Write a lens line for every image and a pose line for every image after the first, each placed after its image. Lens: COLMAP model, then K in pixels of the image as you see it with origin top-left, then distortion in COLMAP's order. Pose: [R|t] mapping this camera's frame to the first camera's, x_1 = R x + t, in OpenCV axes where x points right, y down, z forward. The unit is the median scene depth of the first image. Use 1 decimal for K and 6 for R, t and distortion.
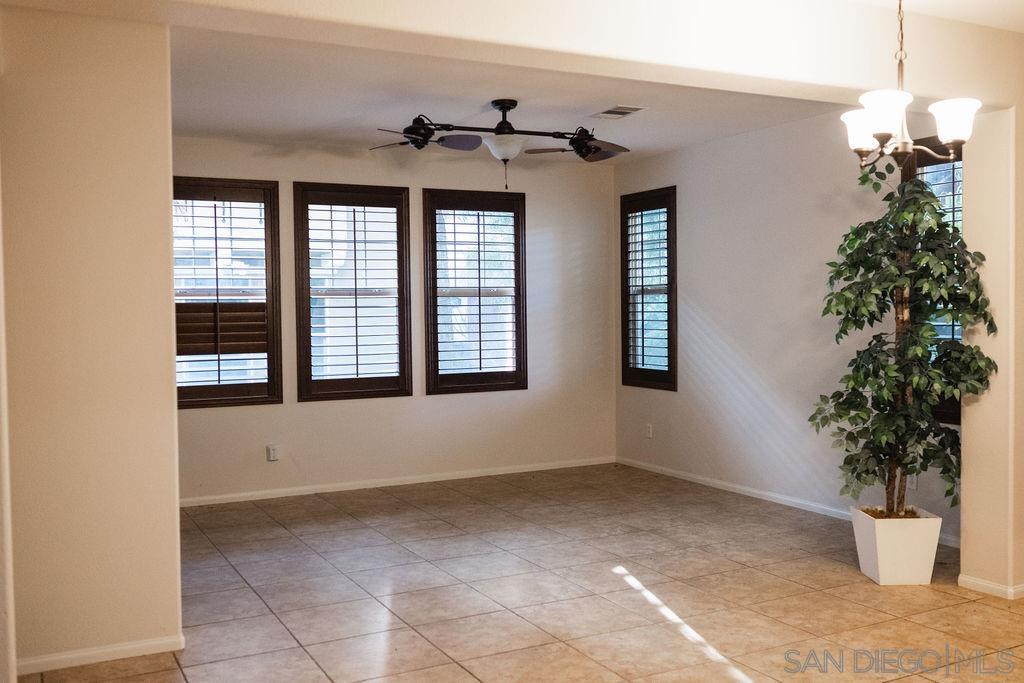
lens RADIAL K [[977.9, 0, 496.8], [0, 977.9, 339.4], [0, 0, 1]] dist [-0.006502, 0.000000]
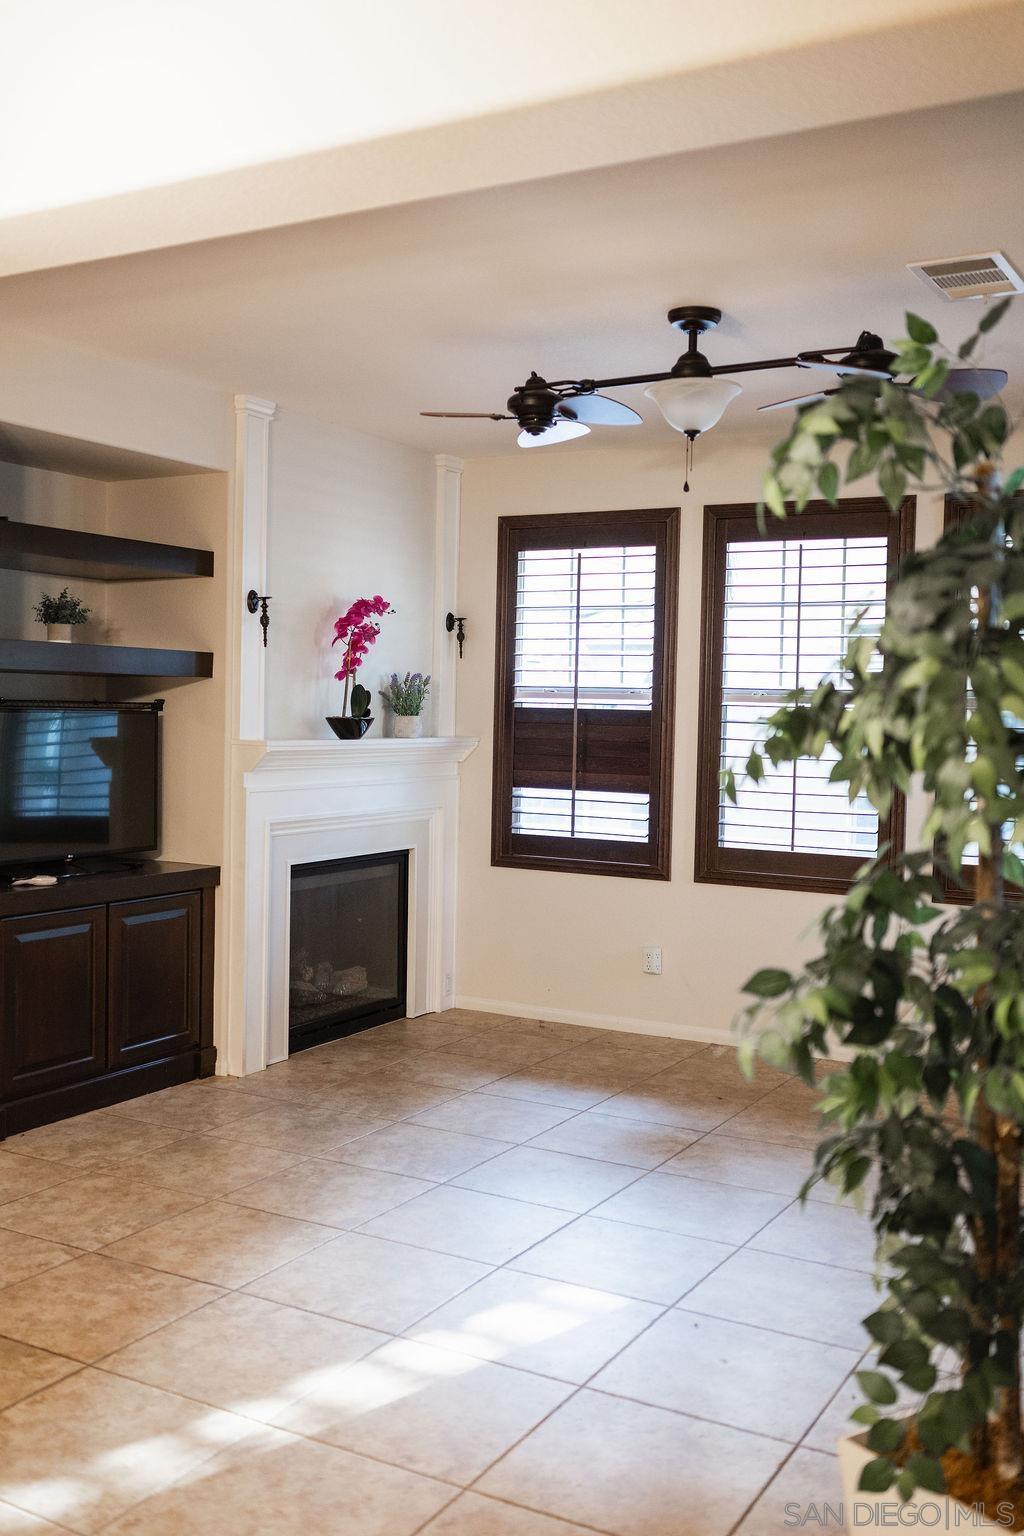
lens RADIAL K [[1466.9, 0, 492.7], [0, 1466.9, 766.5], [0, 0, 1]] dist [-0.006502, 0.000000]
pose [[0.546734, 0.059155, -0.835214, 0.470398], [-0.054794, 0.997891, 0.034808, -0.029683], [0.835511, 0.026735, 0.548823, 0.422092]]
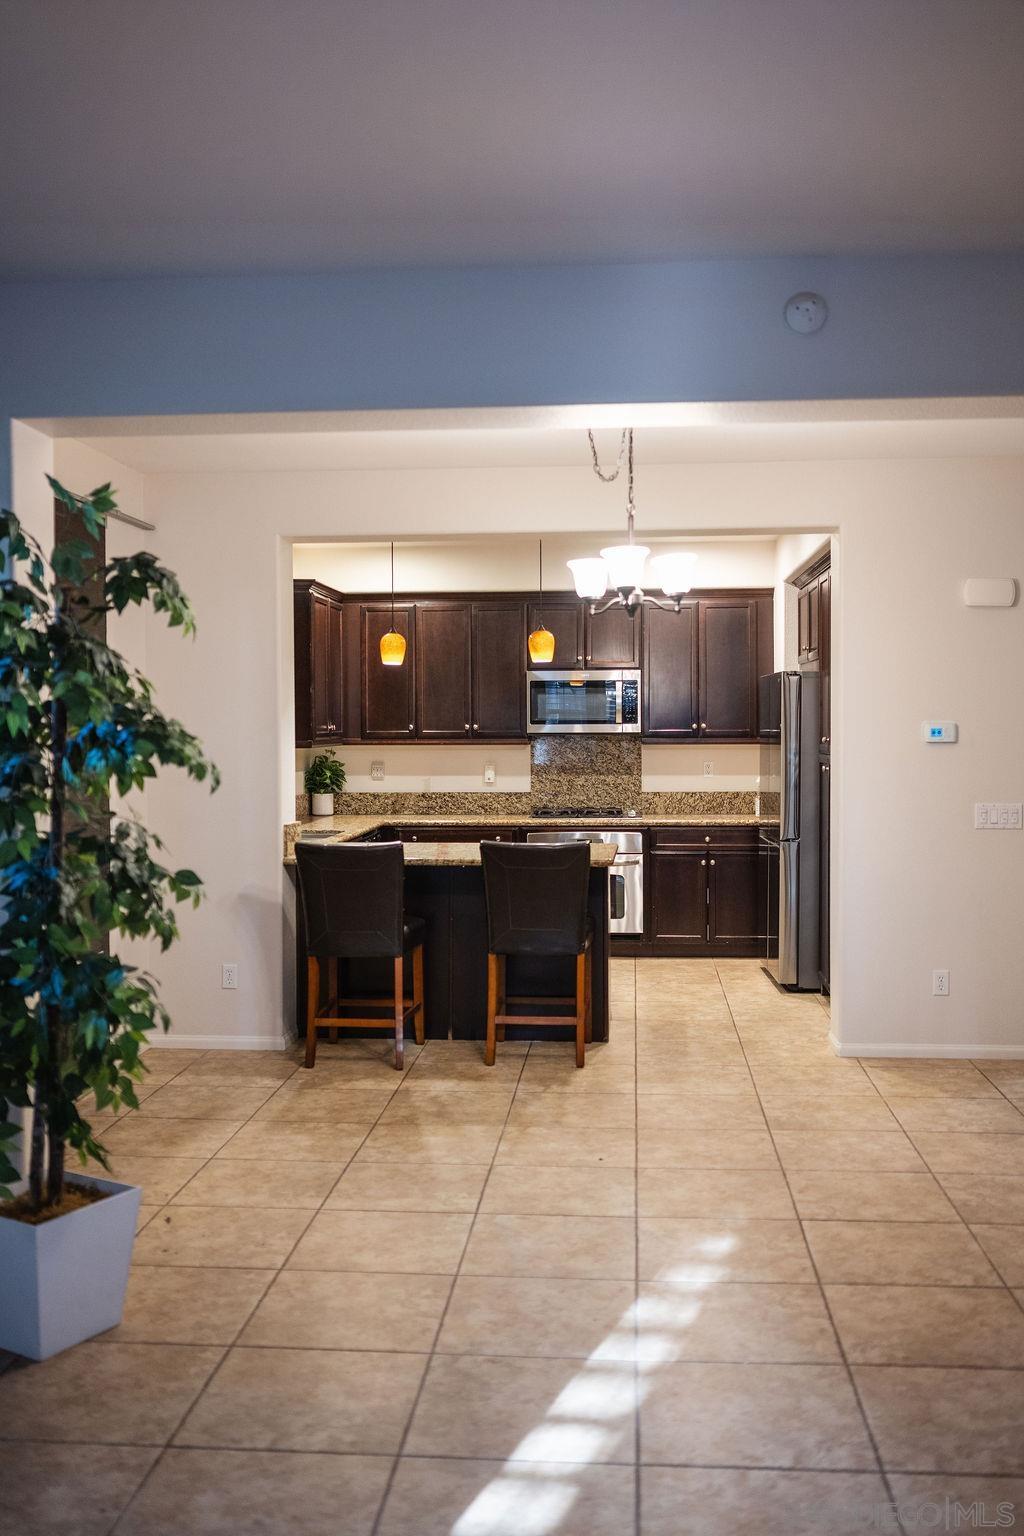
lens RADIAL K [[1466.9, 0, 511.4], [0, 1466.9, 763.2], [0, 0, 1]] dist [-0.006502, 0.000000]
pose [[-0.852622, 0.004505, 0.522508, -0.117160], [0.038027, 0.997846, 0.053448, -0.046231], [-0.521142, 0.065441, -0.850957, 1.015365]]
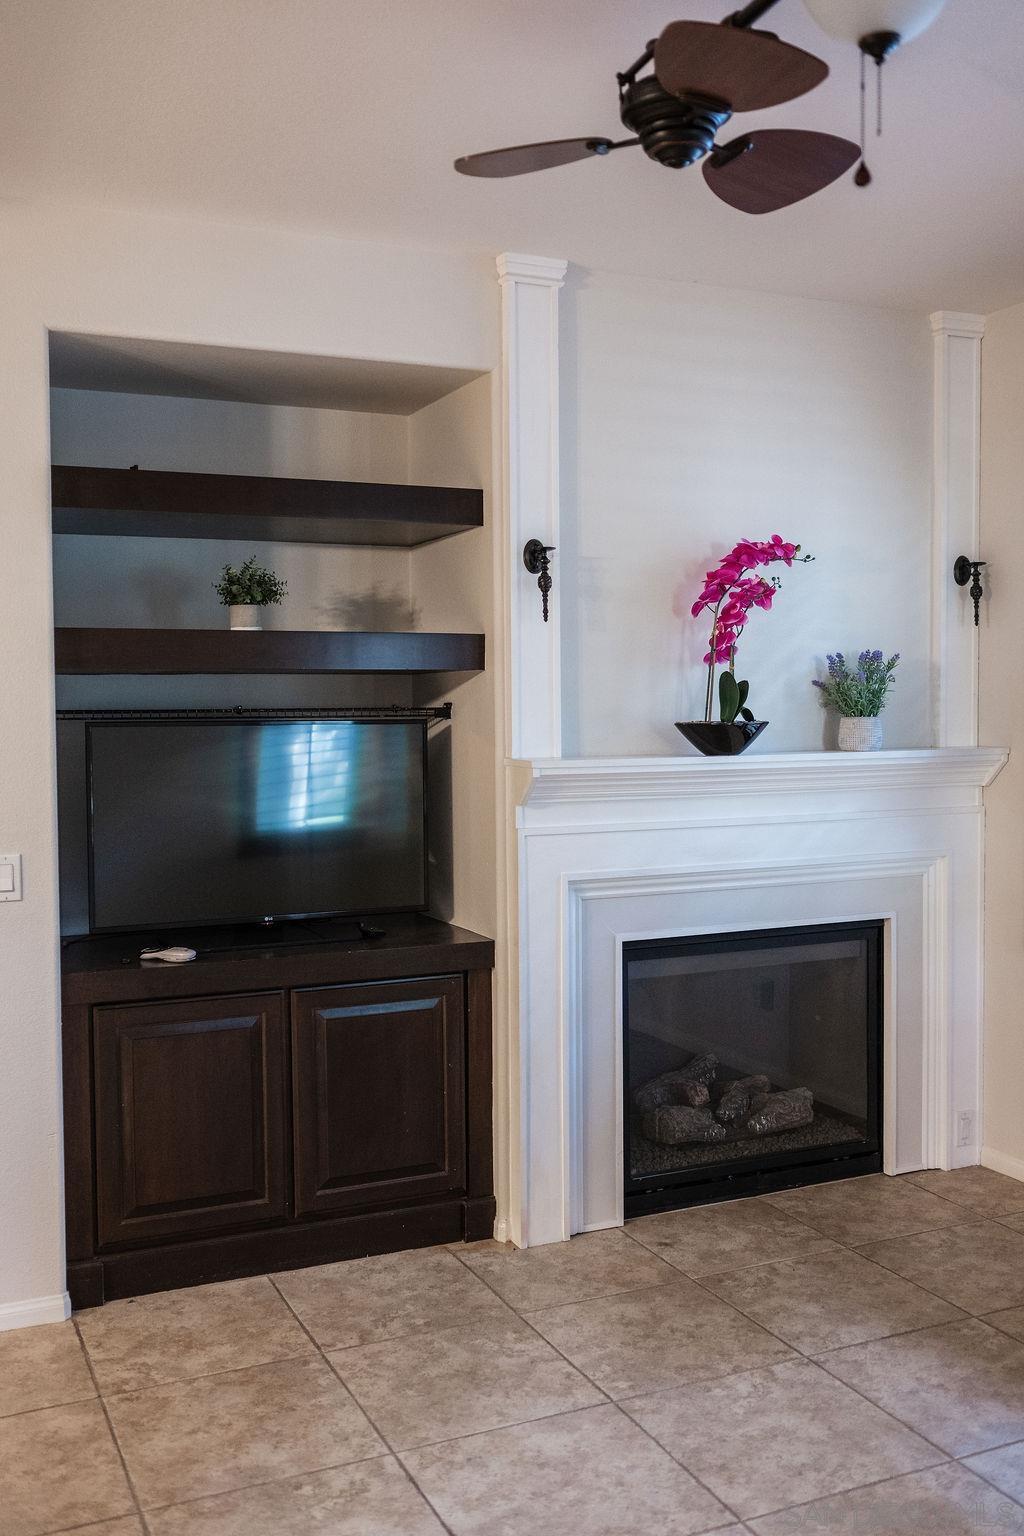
lens RADIAL K [[1466.9, 0, 487.3], [0, 1466.9, 761.6], [0, 0, 1]] dist [-0.006502, 0.000000]
pose [[-0.035887, 0.056025, -0.997784, 0.276323], [-0.026097, 0.998034, 0.056977, -0.038730], [0.999015, 0.028084, -0.034354, 0.752395]]
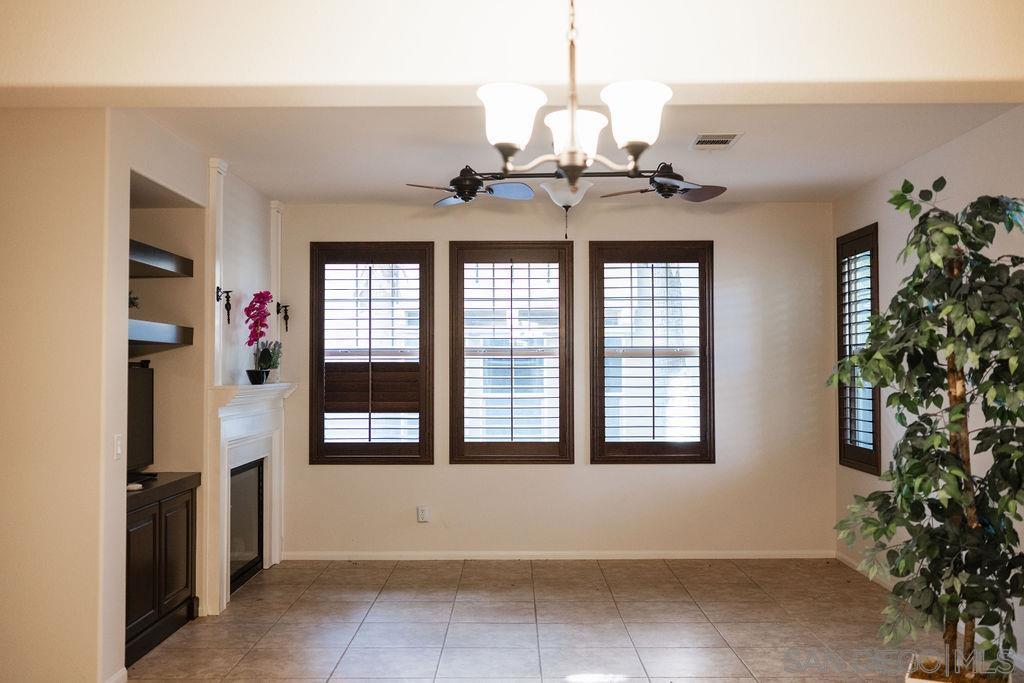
lens RADIAL K [[977.9, 0, 496.9], [0, 977.9, 337.9], [0, 0, 1]] dist [-0.006502, 0.000000]
pose [[0.887654, -0.004784, -0.460486, 0.298145], [-0.023399, 0.998186, -0.055476, -0.009084], [0.459916, 0.060018, 0.885932, 0.146173]]
